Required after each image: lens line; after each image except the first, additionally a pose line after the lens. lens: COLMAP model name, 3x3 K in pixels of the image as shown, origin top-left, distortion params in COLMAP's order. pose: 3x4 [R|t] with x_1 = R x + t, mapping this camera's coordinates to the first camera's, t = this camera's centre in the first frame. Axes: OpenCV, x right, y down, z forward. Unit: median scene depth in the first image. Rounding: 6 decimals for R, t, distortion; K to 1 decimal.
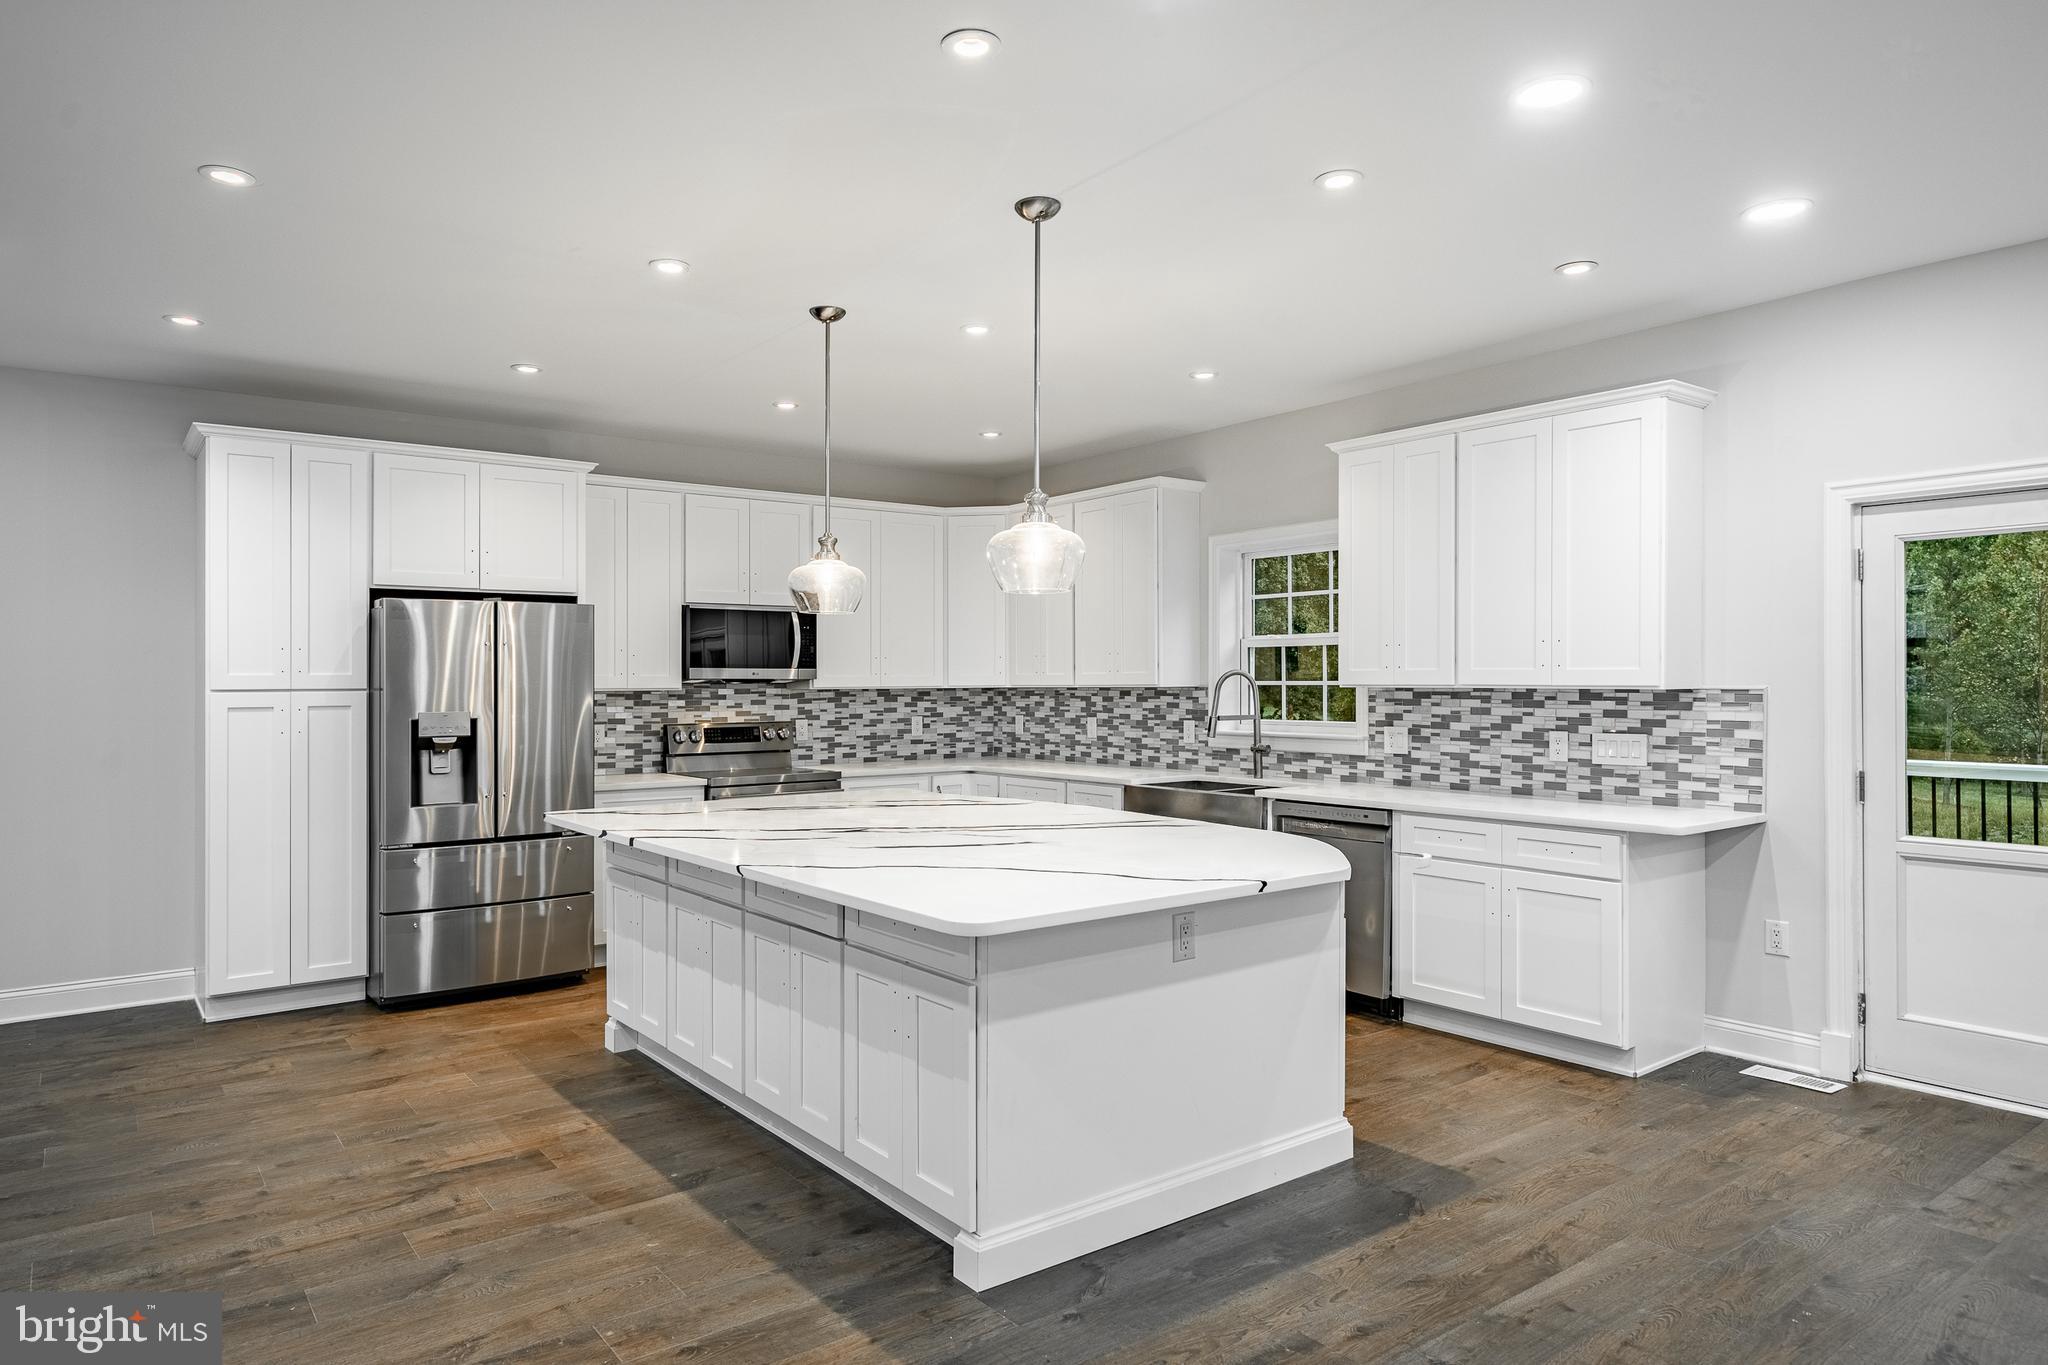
lens RADIAL K [[1251.0, 0, 1014.5], [0, 1251.0, 676.8], [0, 0, 1]] dist [0.001511, 0.001583]
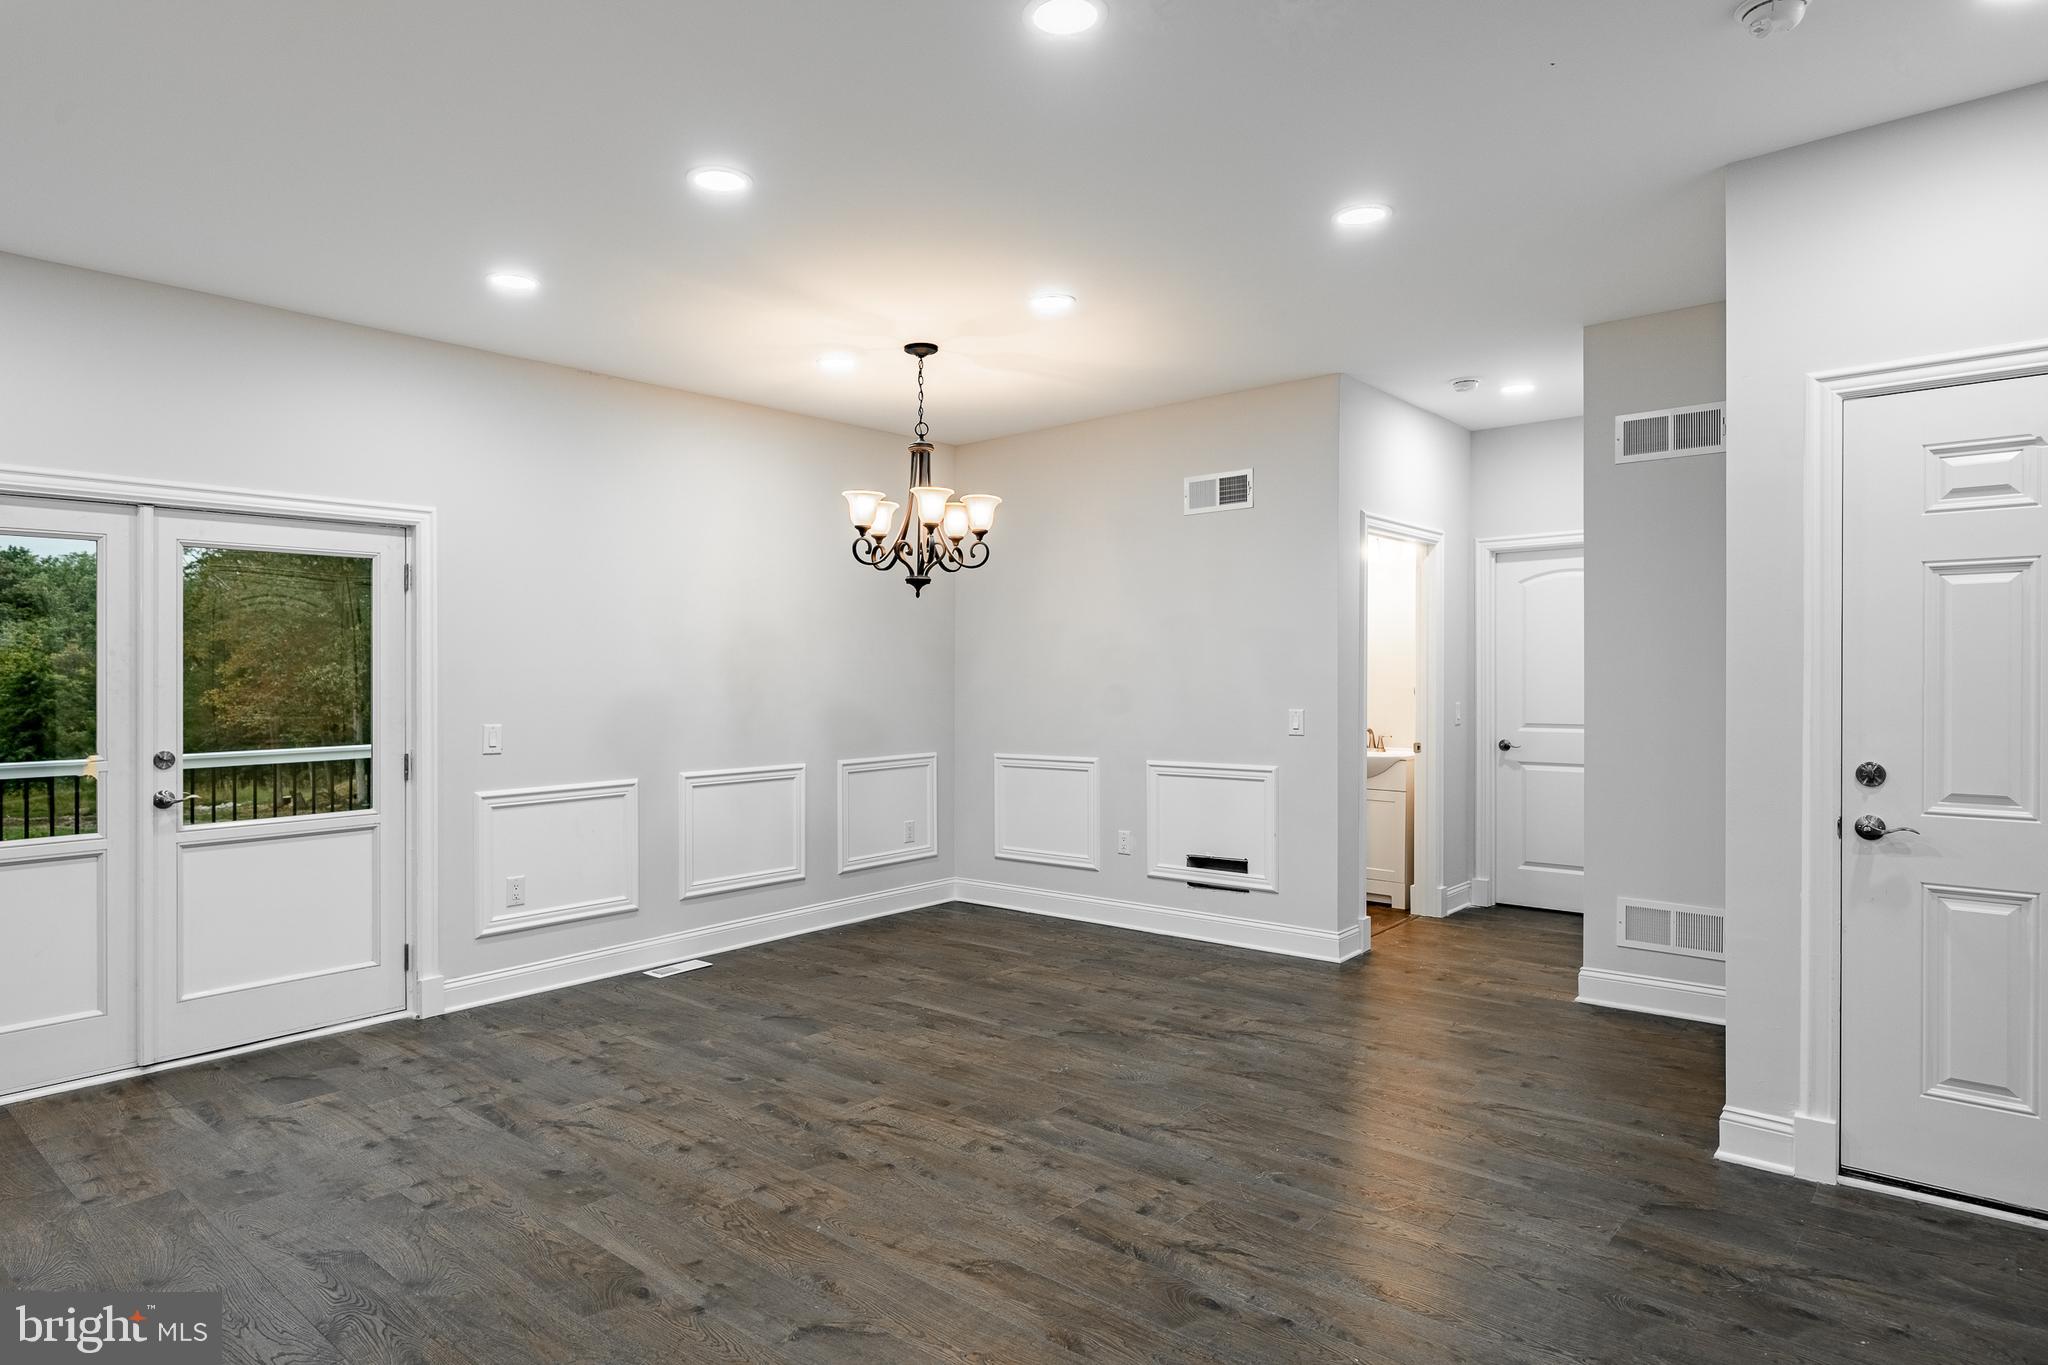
lens RADIAL K [[1165.3, 0, 1009.7], [0, 1165.3, 682.9], [0, 0, 1]] dist [-0.002086, -0.000228]
pose [[-0.210325, -0.001285, 0.977631, -0.192687], [0.005350, 0.999983, 0.002465, 0.005030], [-0.977617, 0.005749, -0.210314, 0.264422]]
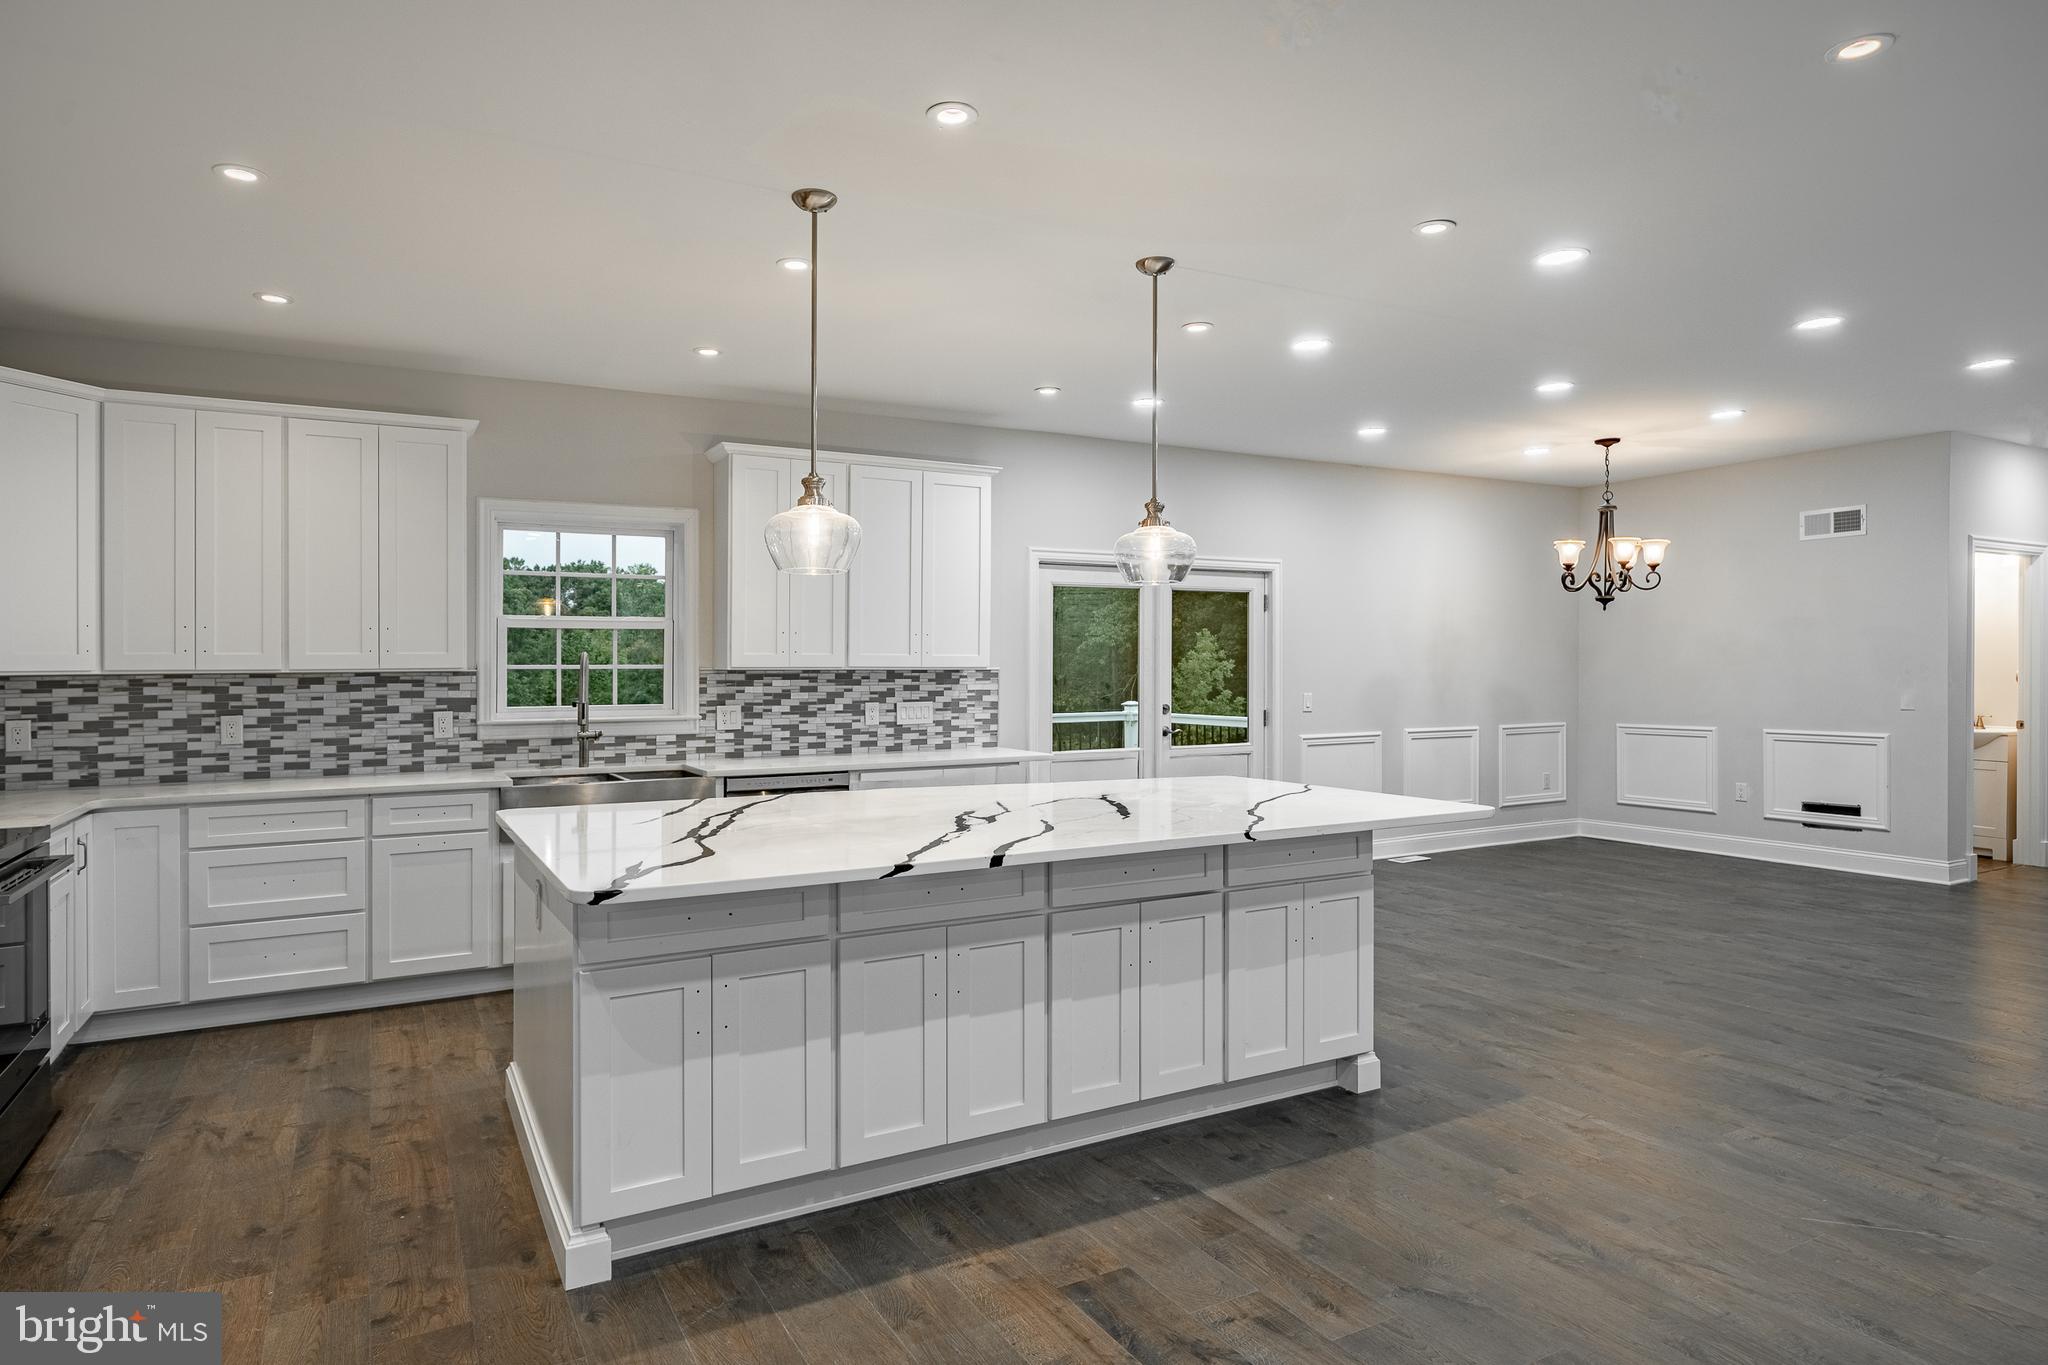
lens RADIAL K [[1172.8, 0, 1004.3], [0, 1172.8, 669.2], [0, 0, 1]] dist [-0.002602, 0.001758]
pose [[0.150031, 0.003210, 0.988676, -0.687008], [0.001397, 0.999993, -0.003459, 0.011537], [-0.988680, 0.001900, 0.150026, 0.598539]]
